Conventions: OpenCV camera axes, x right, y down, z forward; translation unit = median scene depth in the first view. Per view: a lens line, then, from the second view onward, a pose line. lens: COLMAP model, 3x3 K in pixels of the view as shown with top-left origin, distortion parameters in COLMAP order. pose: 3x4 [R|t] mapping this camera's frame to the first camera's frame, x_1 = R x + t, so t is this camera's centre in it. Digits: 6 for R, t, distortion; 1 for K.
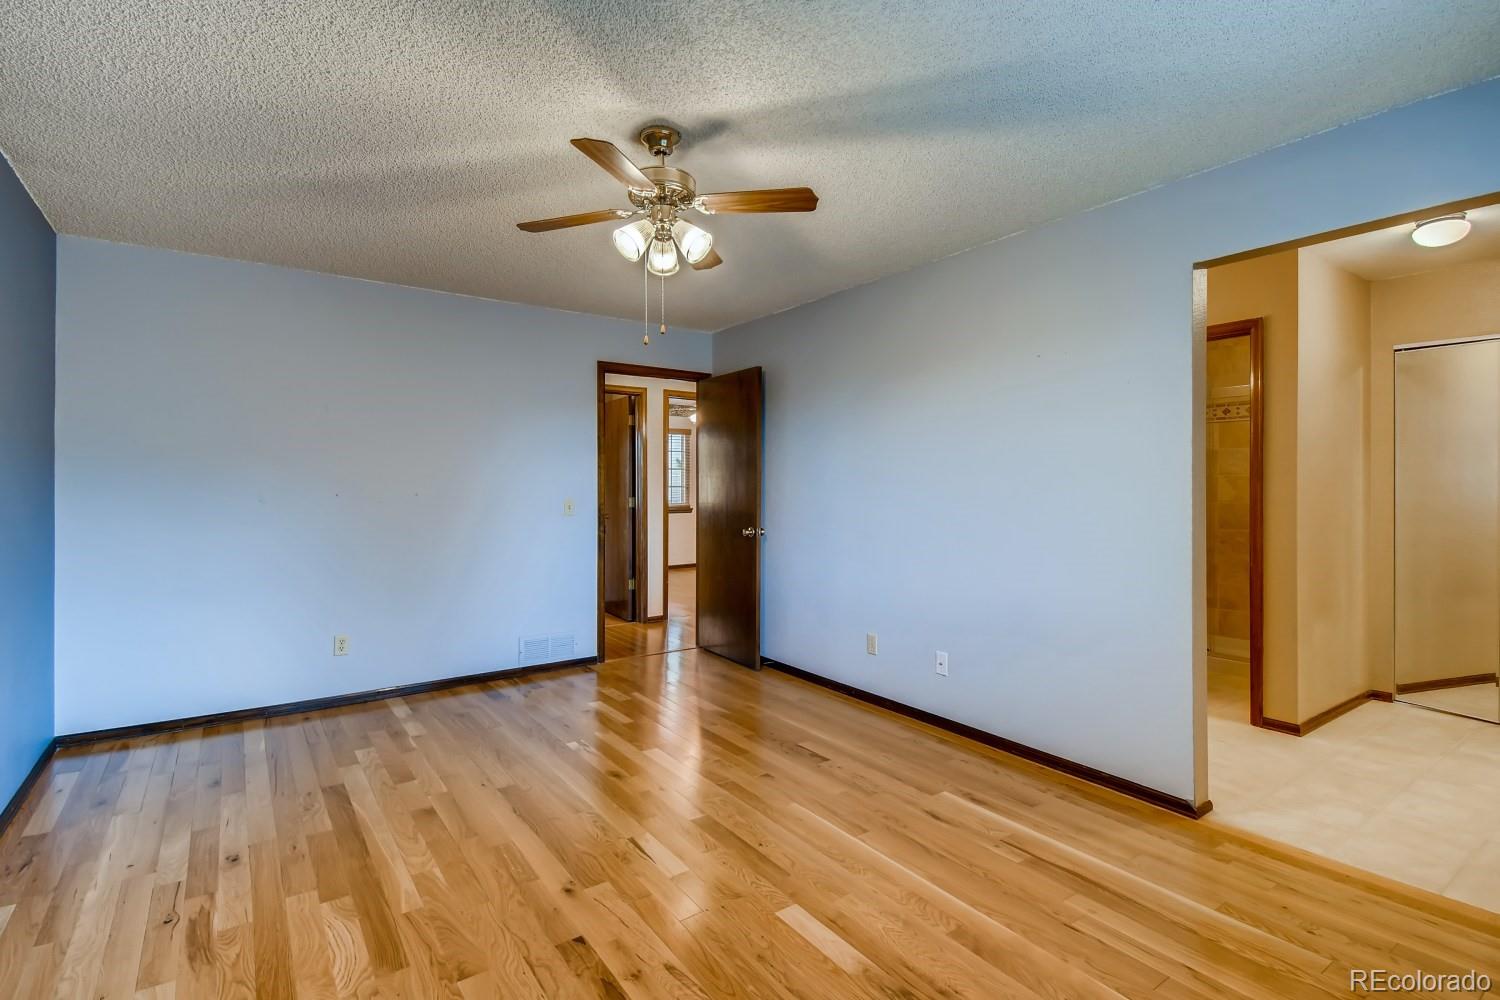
lens RADIAL K [[706.7, 0, 737.3], [0, 706.7, 493.6], [0, 0, 1]] dist [0.057664, -0.035492]
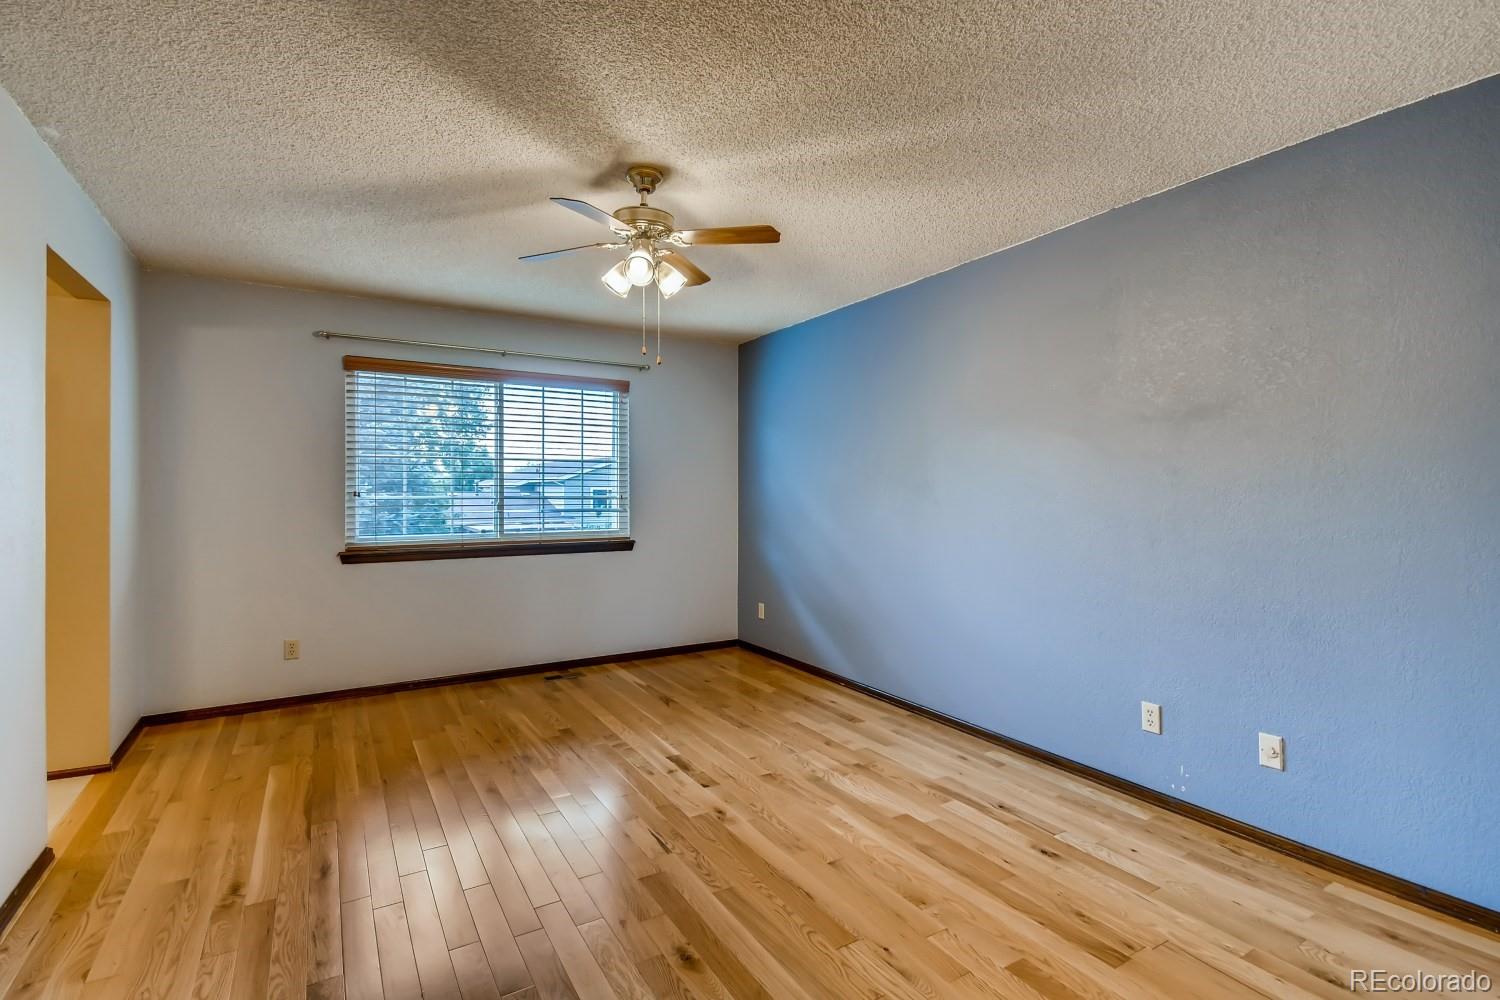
lens RADIAL K [[706.7, 0, 737.3], [0, 706.7, 493.6], [0, 0, 1]] dist [0.057664, -0.035492]
pose [[-0.996809, -0.002811, 0.079779, -0.342862], [-0.001420, 0.999846, 0.017476, -0.029692], [-0.079816, 0.017307, -0.996659, 2.110382]]
